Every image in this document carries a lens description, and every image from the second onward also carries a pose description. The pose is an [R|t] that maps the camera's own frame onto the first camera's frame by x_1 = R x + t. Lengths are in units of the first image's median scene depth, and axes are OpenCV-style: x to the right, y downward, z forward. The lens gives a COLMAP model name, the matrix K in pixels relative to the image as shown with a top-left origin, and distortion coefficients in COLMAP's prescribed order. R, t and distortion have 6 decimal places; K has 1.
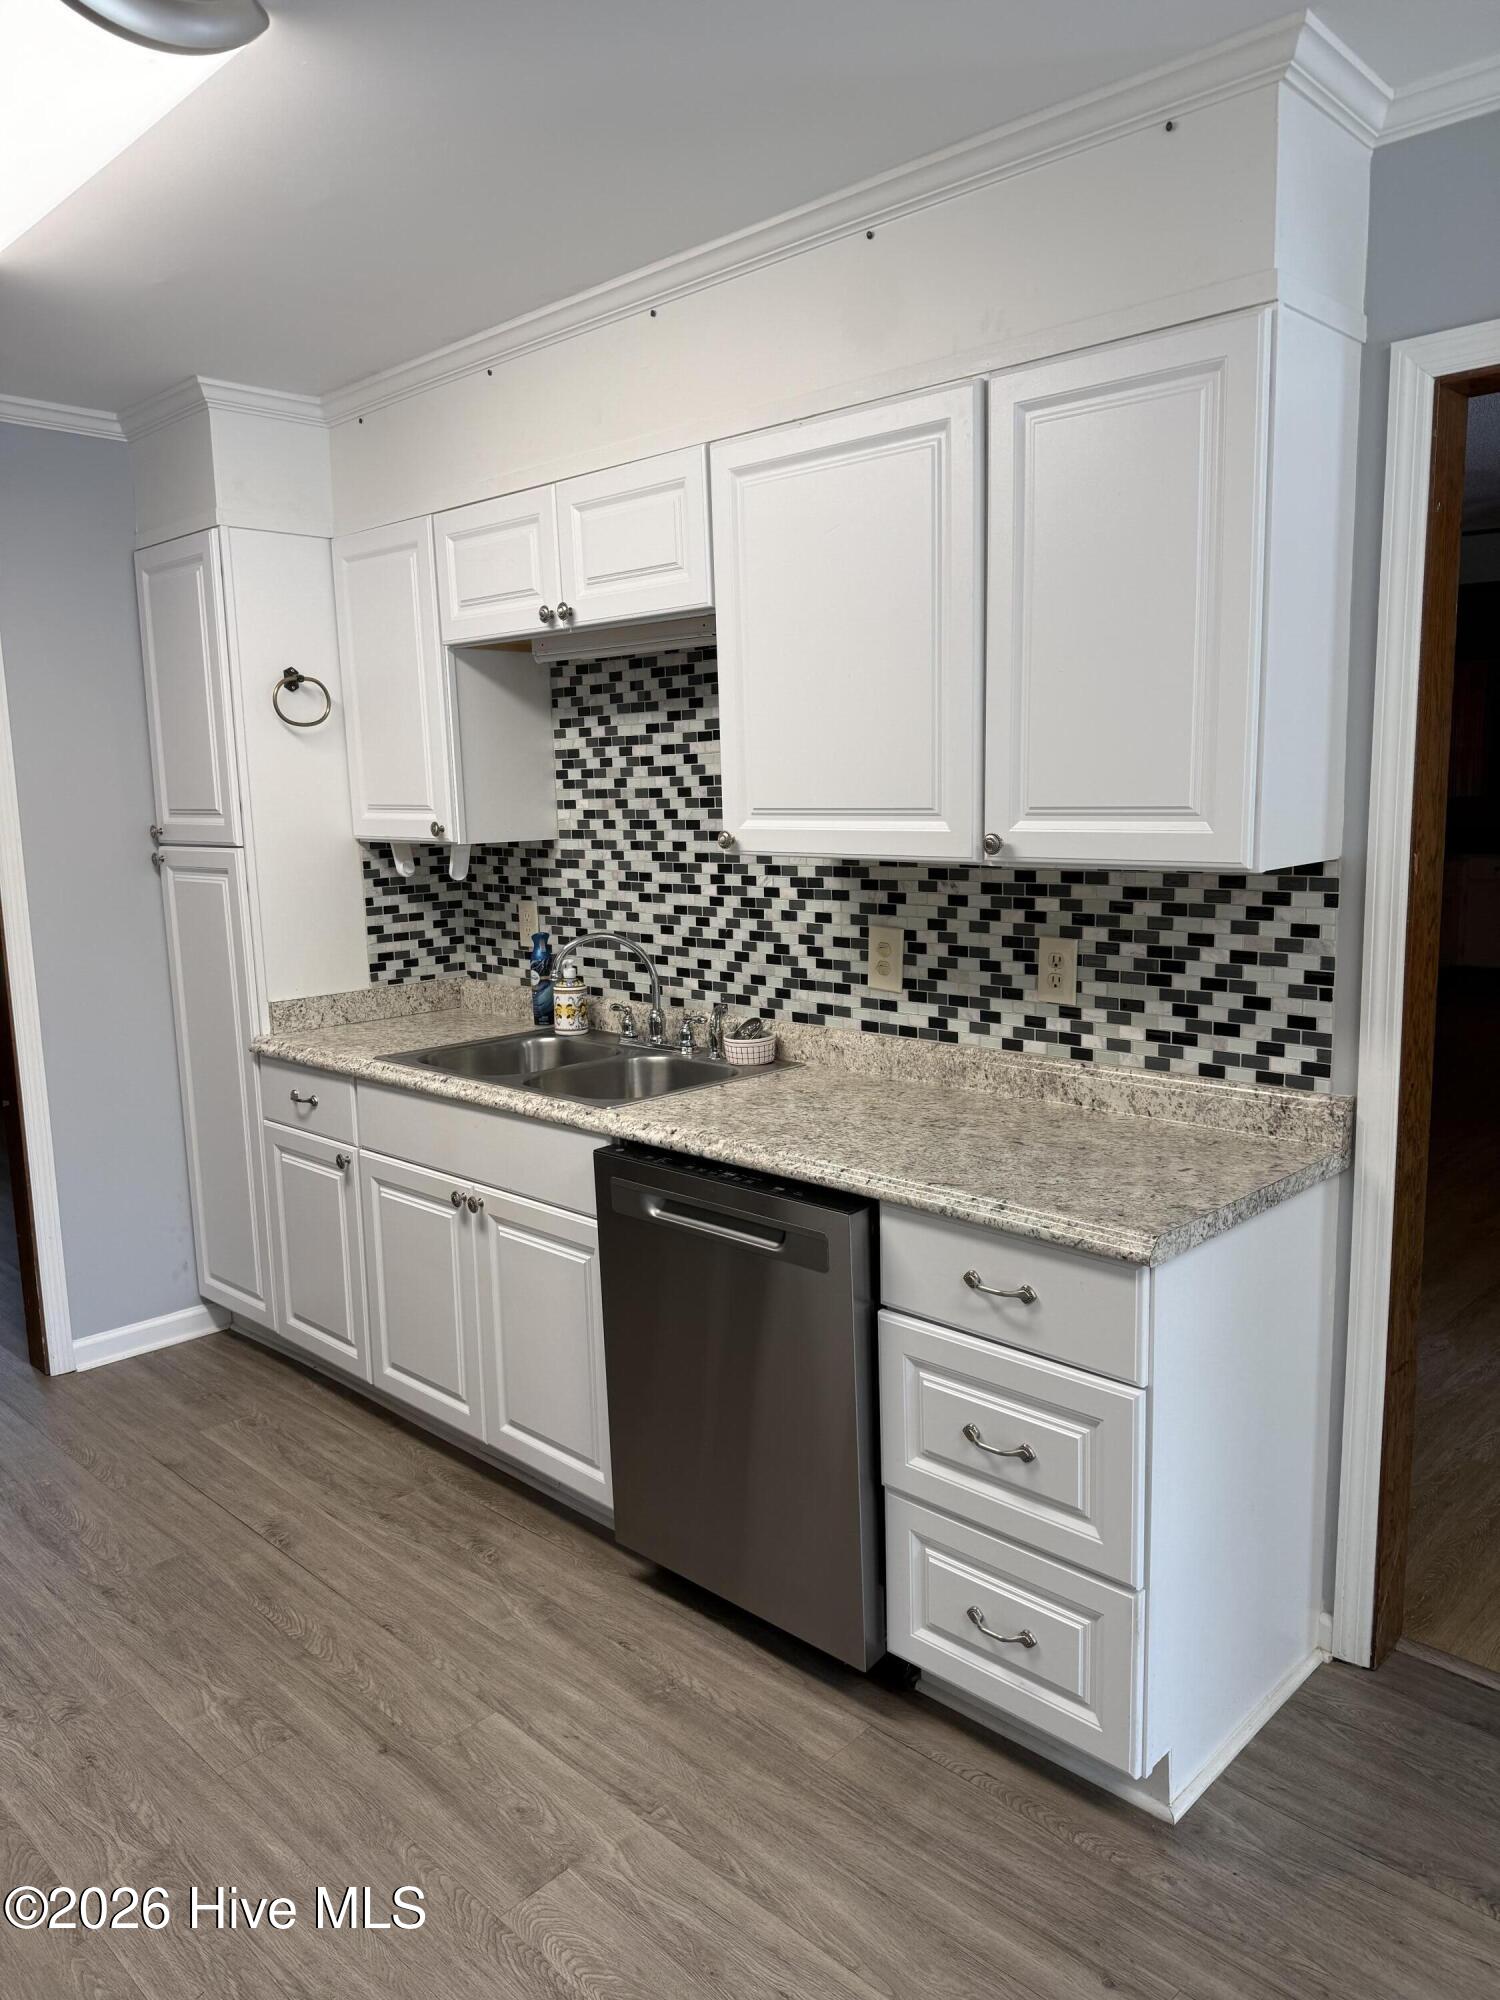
lens RADIAL K [[1421.5, 0, 750.1], [0, 1421.5, 983.0], [0, 0, 1]] dist [0.008631, -0.019253]
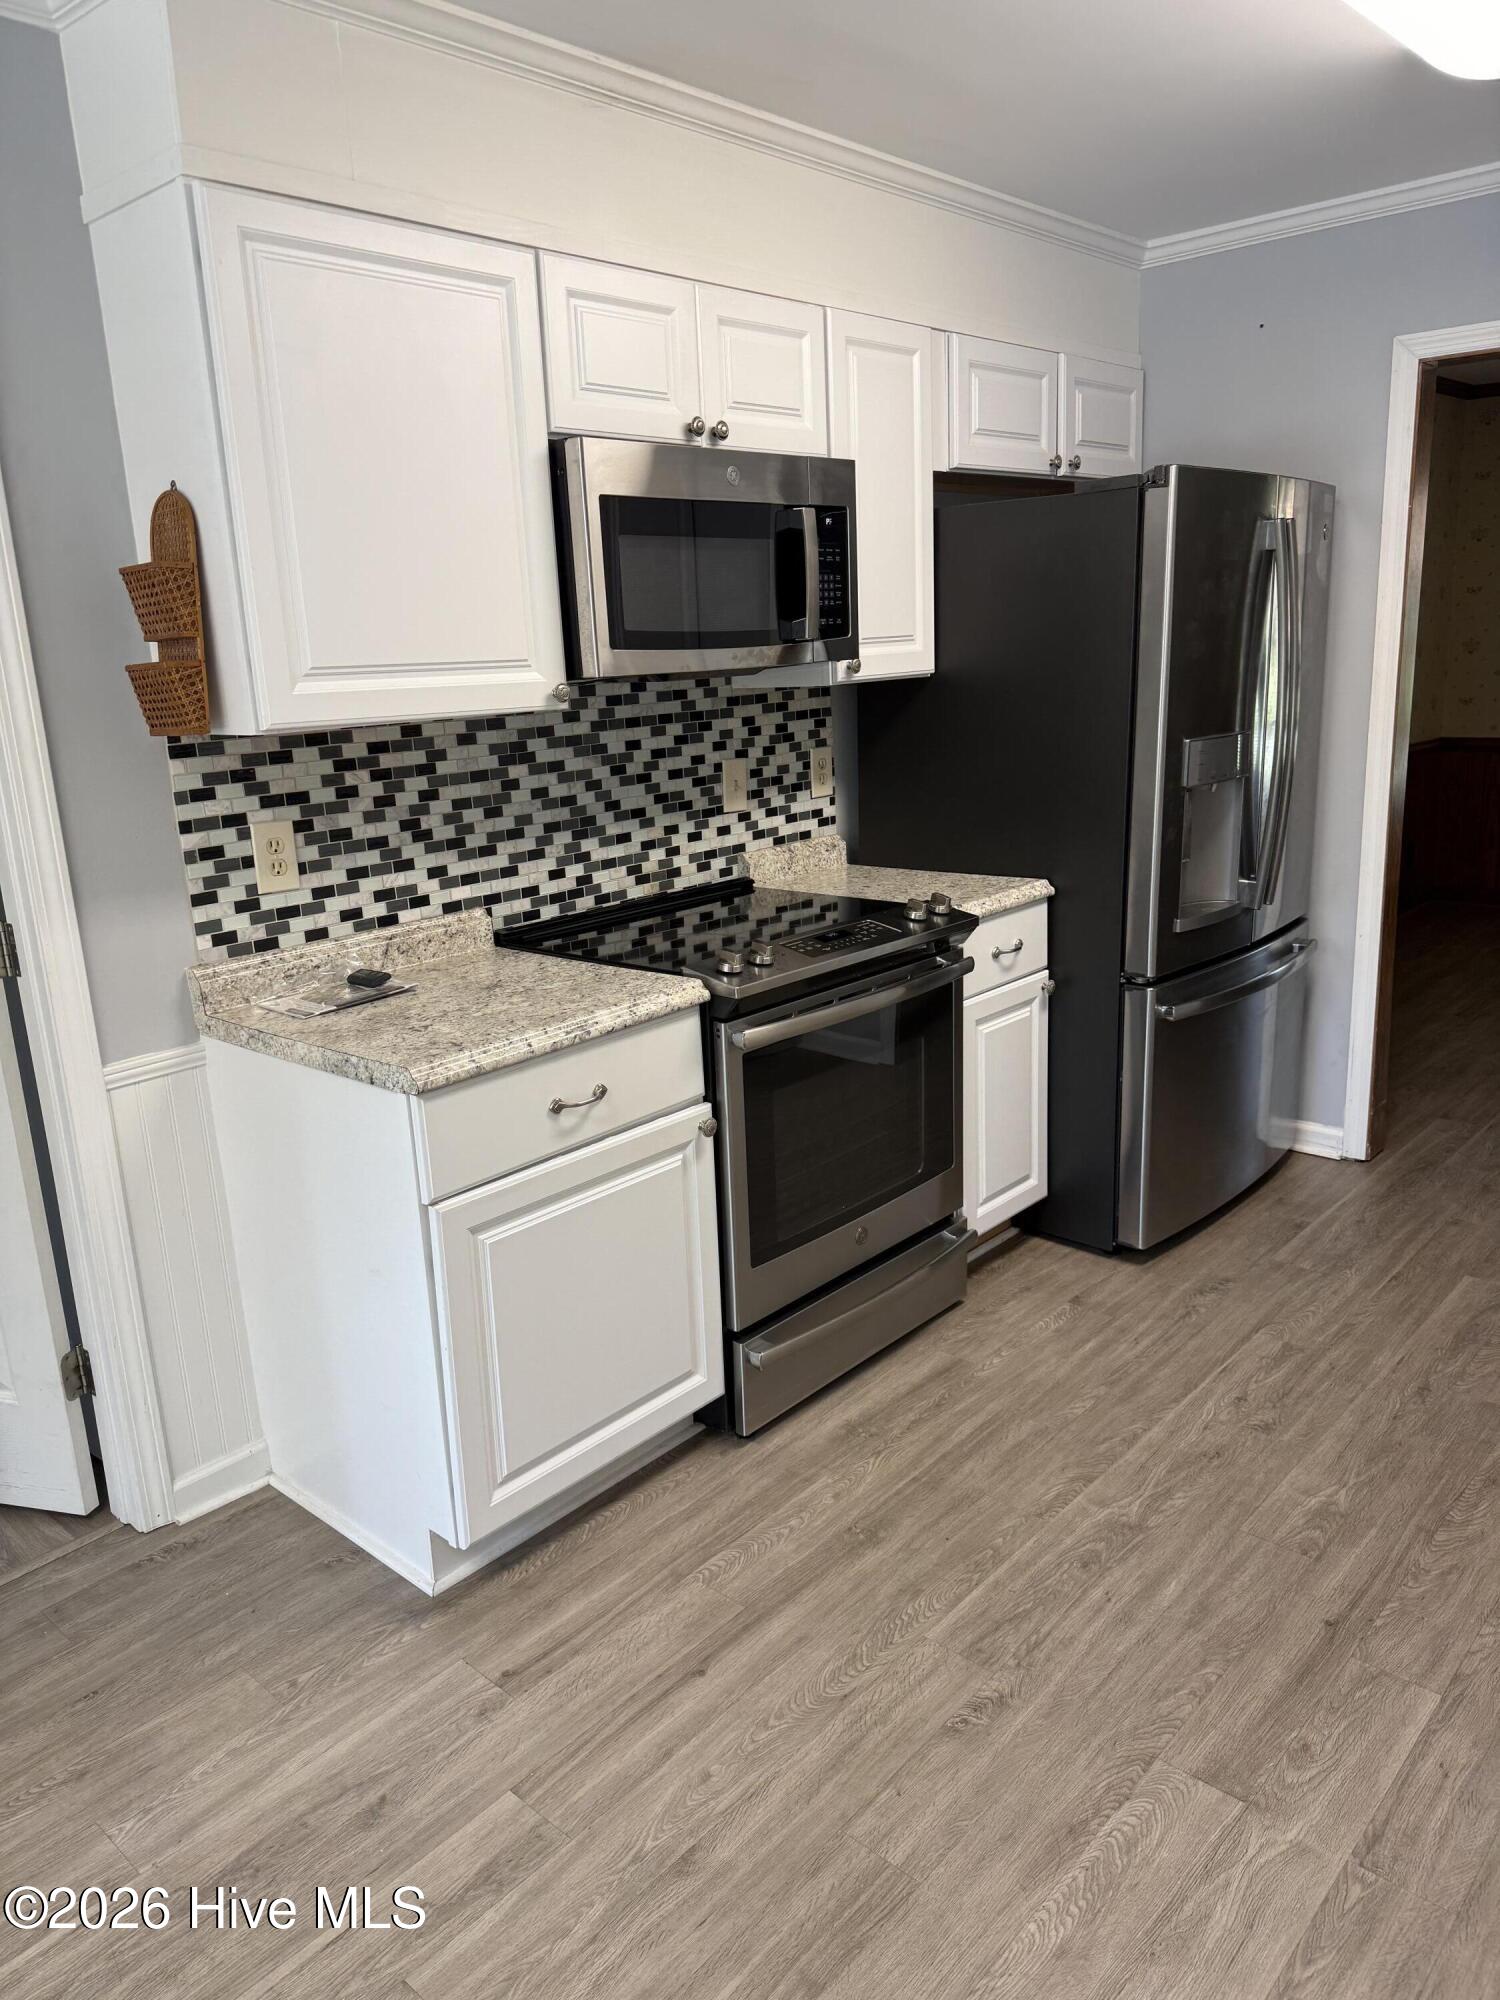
lens RADIAL K [[1421.5, 0, 751.0], [0, 1421.5, 995.9], [0, 0, 1]] dist [0.008631, -0.019253]
pose [[0.042015, 0.265949, -0.963071, 0.465280], [-0.104459, 0.959809, 0.260491, -0.067576], [0.993641, 0.089657, 0.068107, 0.436394]]
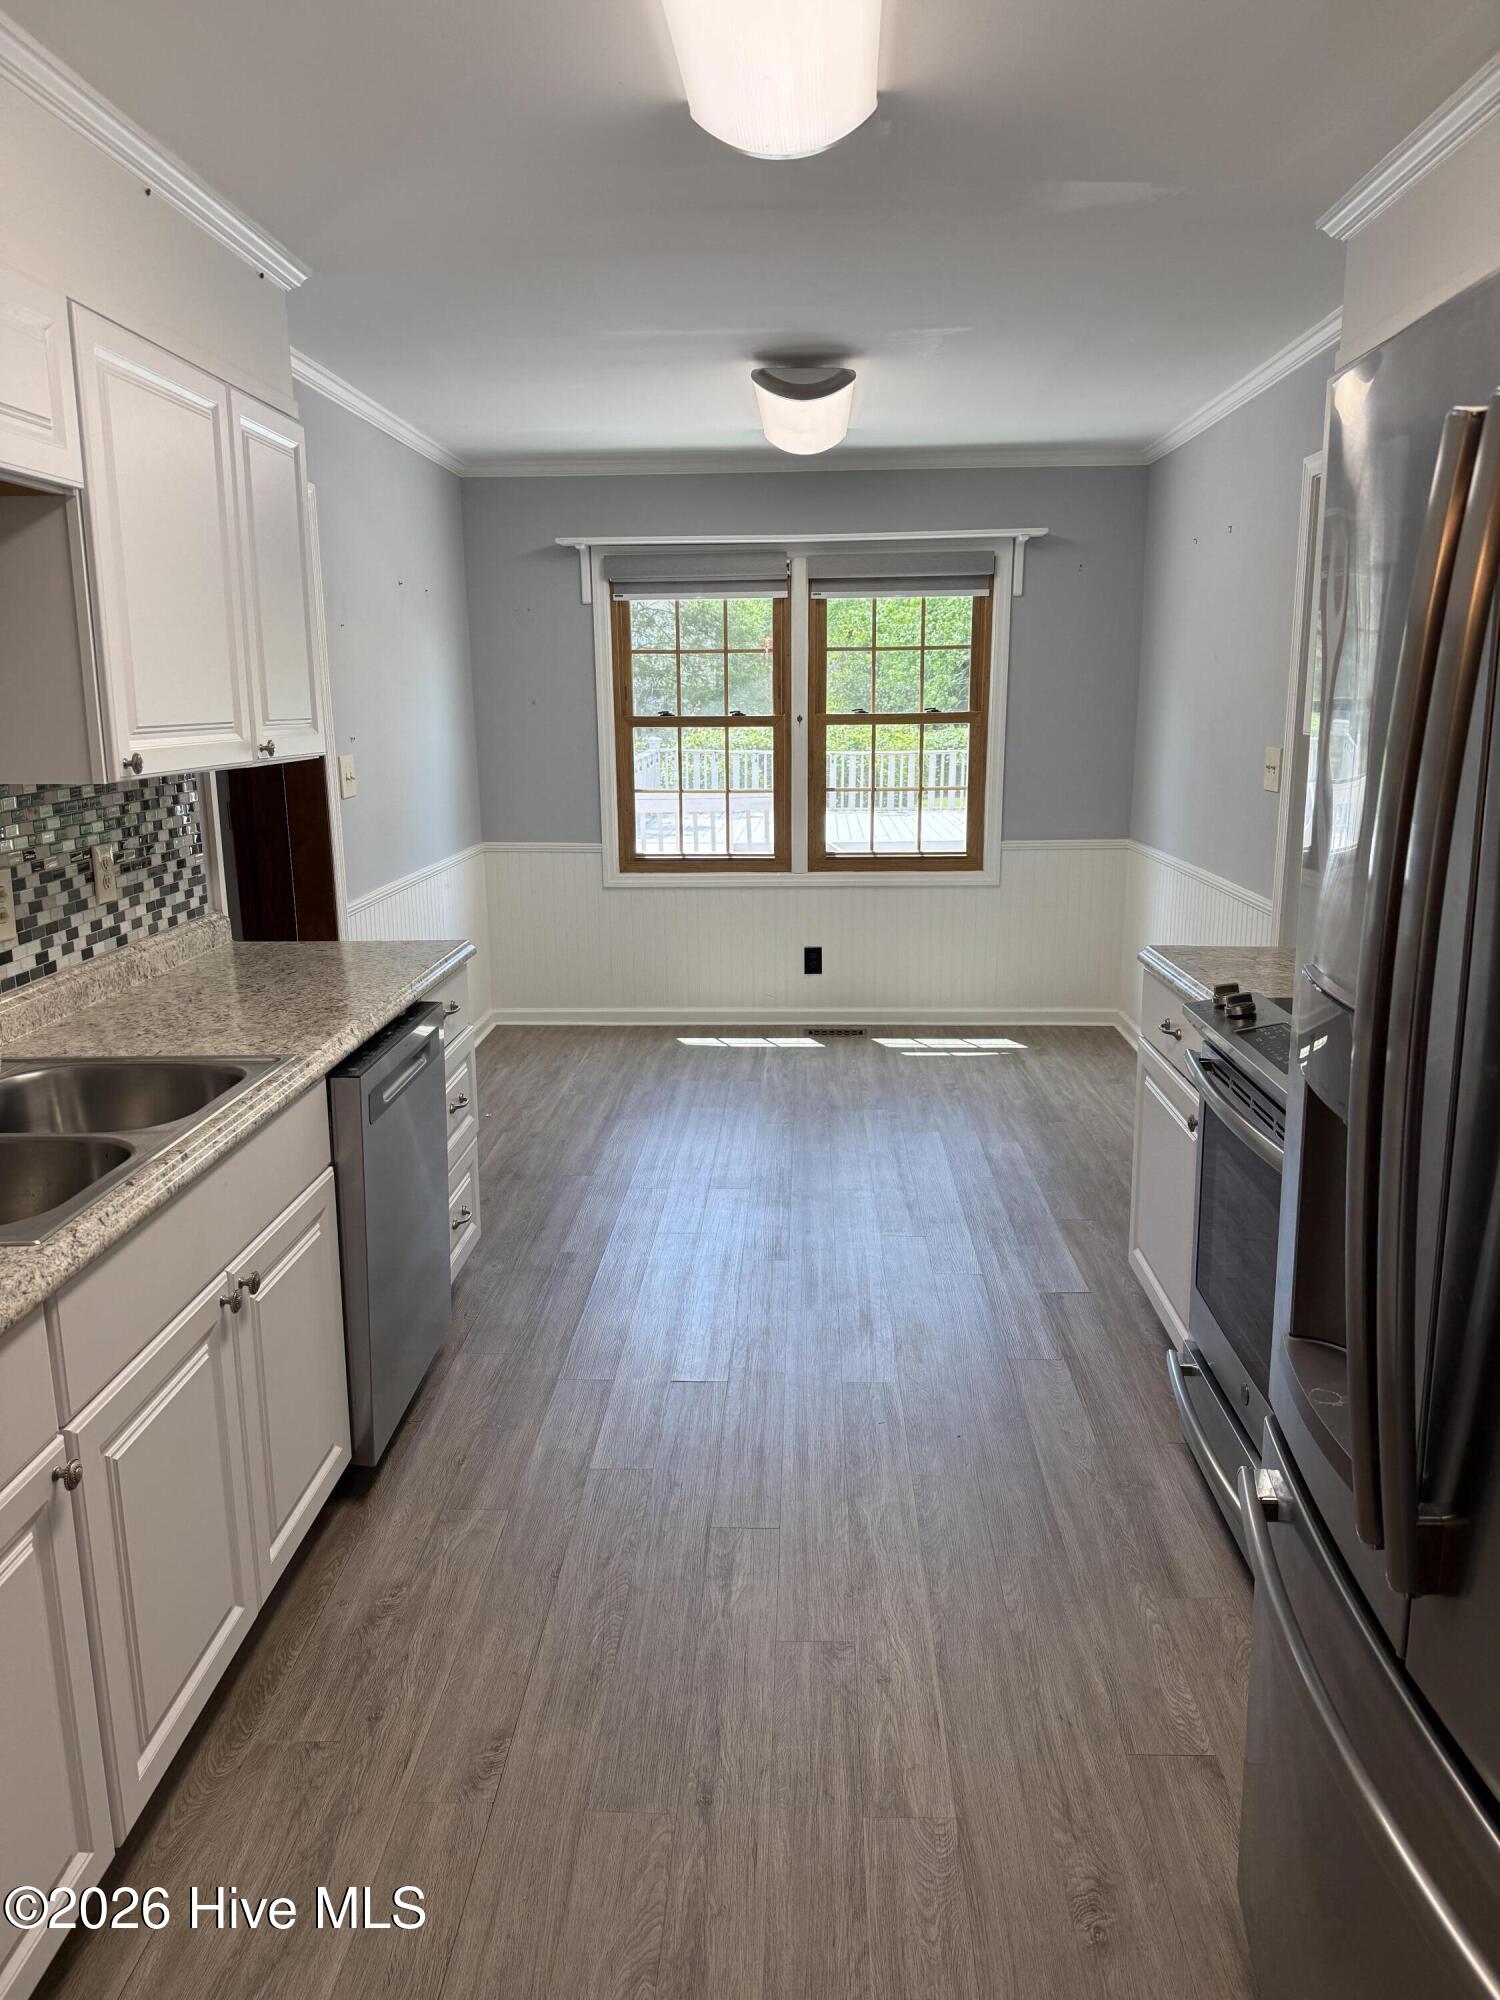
lens RADIAL K [[1421.5, 0, 746.1], [0, 1421.5, 1006.8], [0, 0, 1]] dist [0.008631, -0.019253]
pose [[-0.664922, -0.137152, 0.734213, -0.987065], [0.128300, 0.947413, 0.293169, -0.177799], [-0.735811, 0.289134, -0.612359, 1.369833]]
